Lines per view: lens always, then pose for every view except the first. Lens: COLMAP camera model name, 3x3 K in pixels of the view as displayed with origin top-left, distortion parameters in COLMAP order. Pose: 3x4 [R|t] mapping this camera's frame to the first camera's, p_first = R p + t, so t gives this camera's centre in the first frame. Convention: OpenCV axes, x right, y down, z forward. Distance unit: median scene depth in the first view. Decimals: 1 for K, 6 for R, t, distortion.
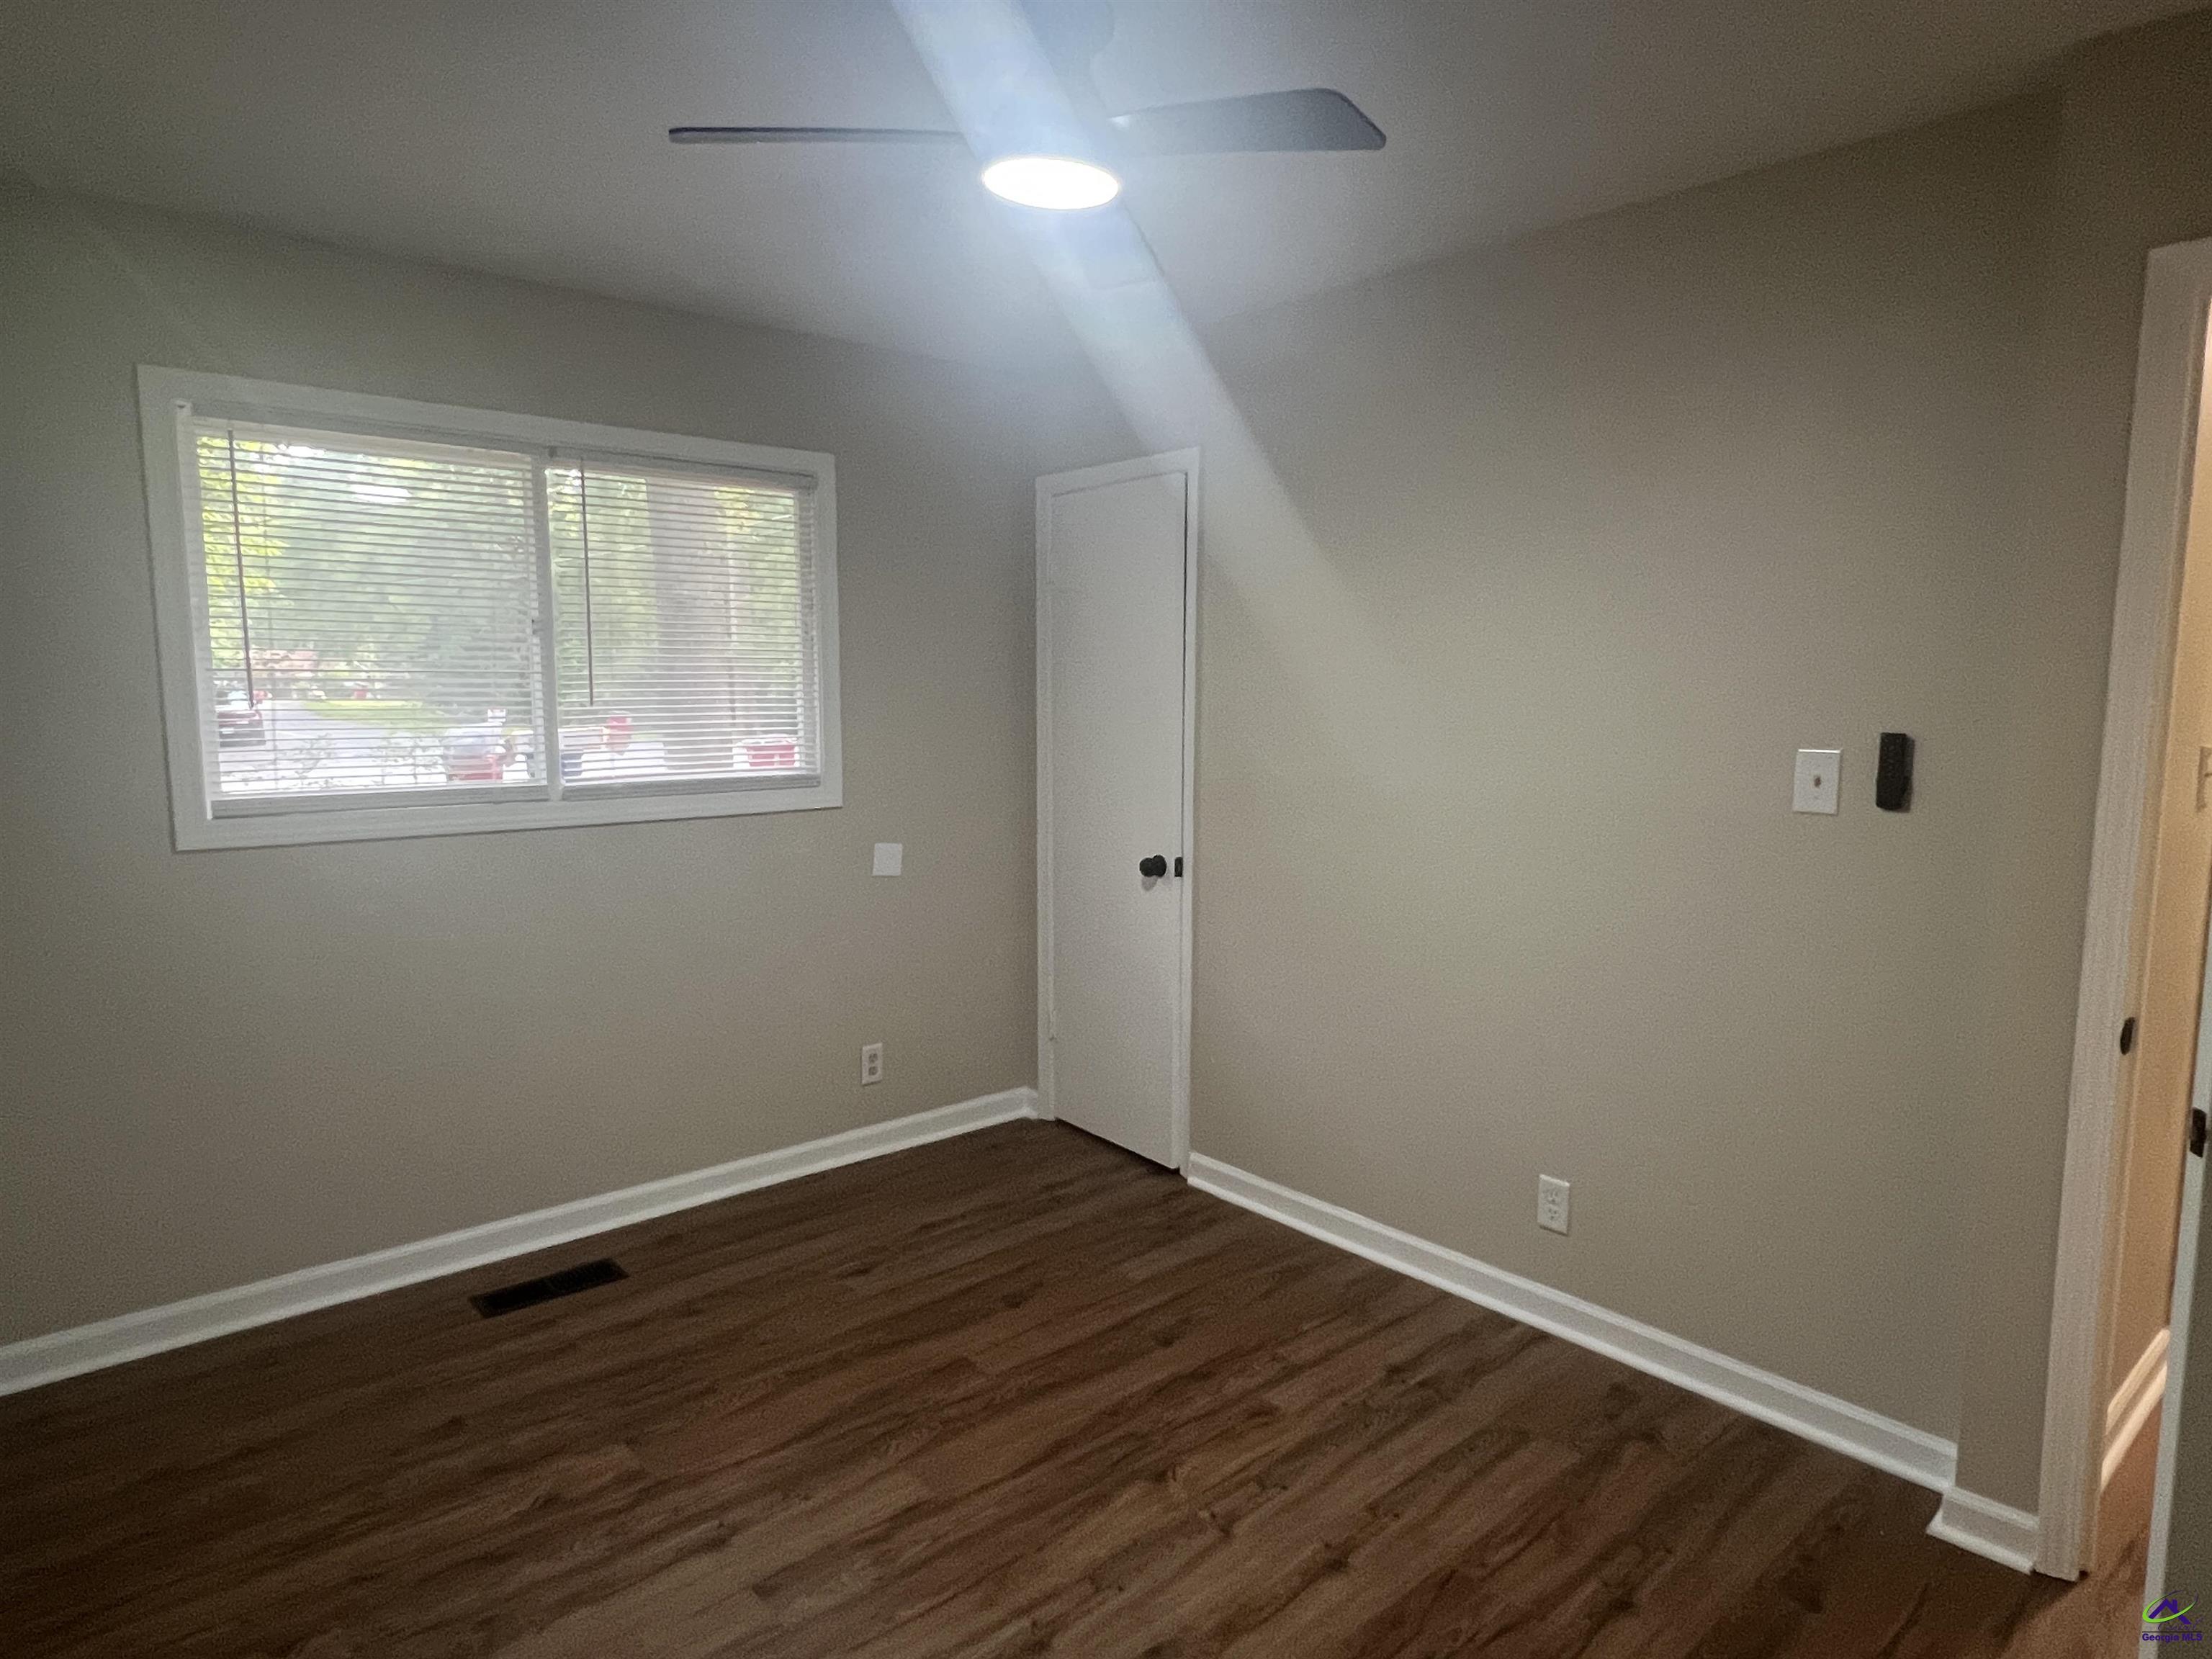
lens RADIAL K [[1307.8, 0, 1081.7], [0, 1307.8, 838.0], [0, 0, 1]] dist [0.000858, -0.003086]
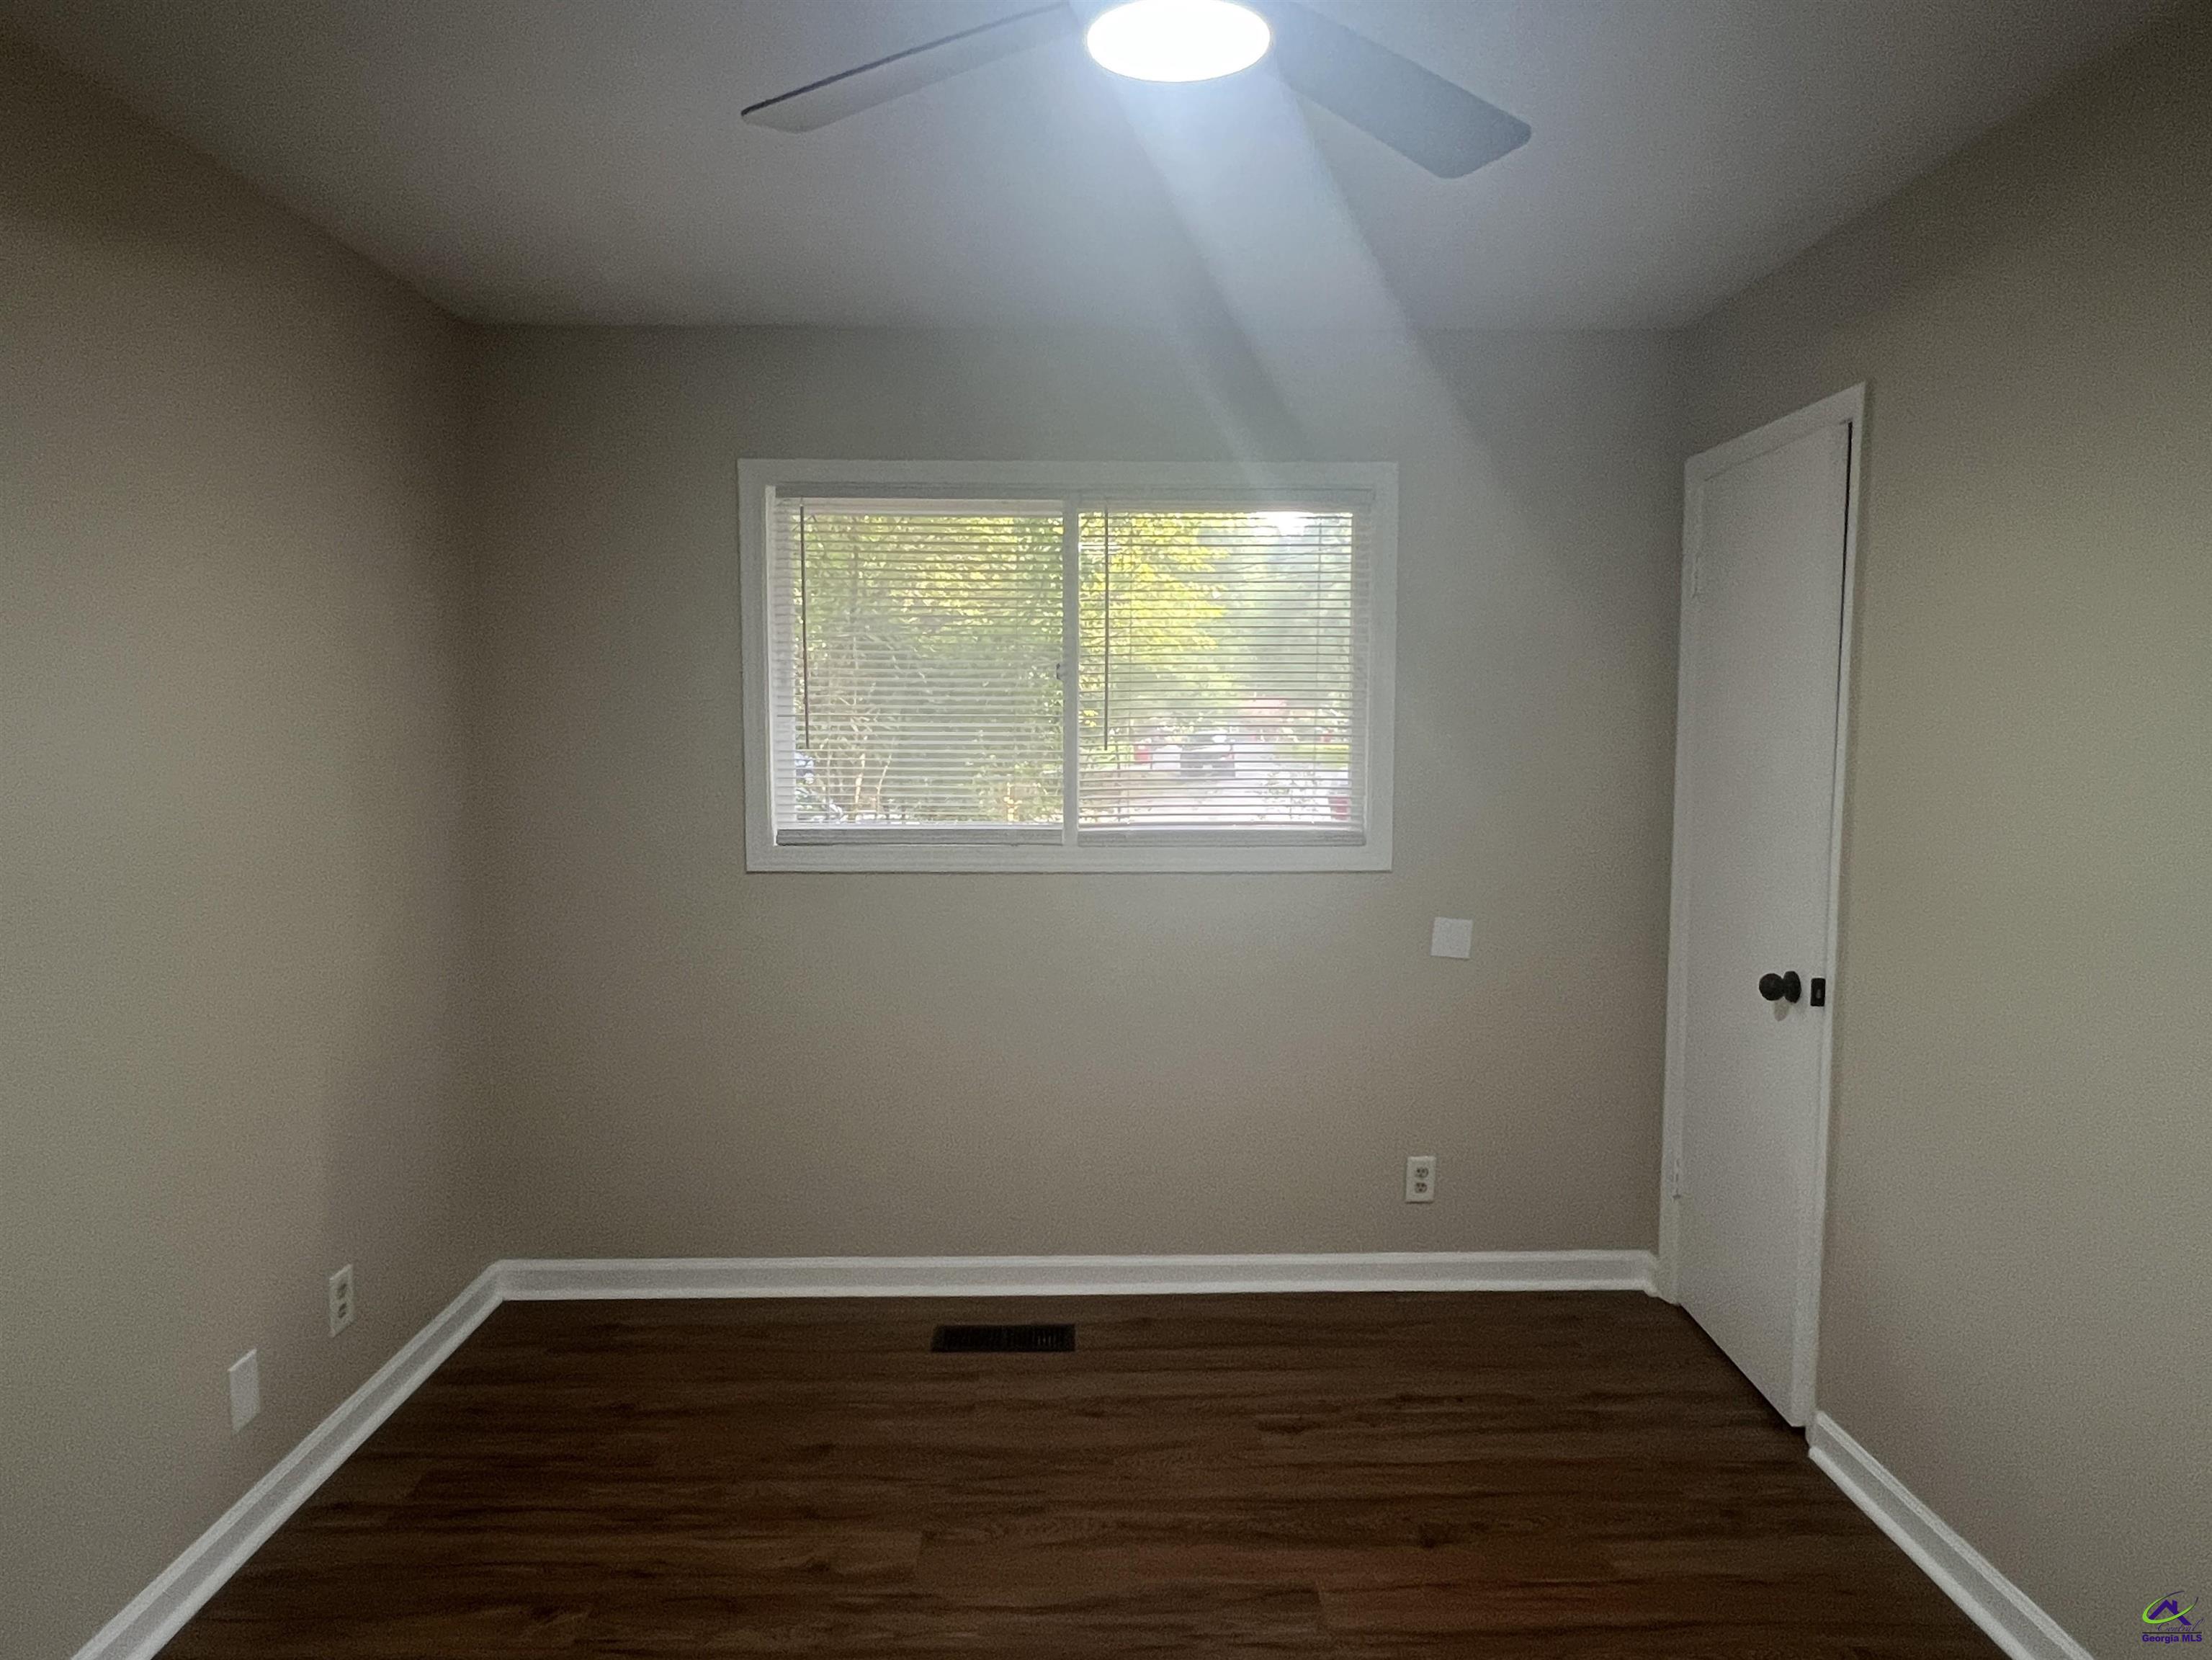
lens RADIAL K [[1308.0, 0, 1096.6], [0, 1308.0, 834.0], [0, 0, 1]] dist [0.000858, -0.003086]
pose [[0.772368, 0.050341, -0.633177, 0.235818], [-0.074885, 0.997119, -0.012070, -0.026602], [0.630745, 0.056738, 0.773913, 0.244310]]
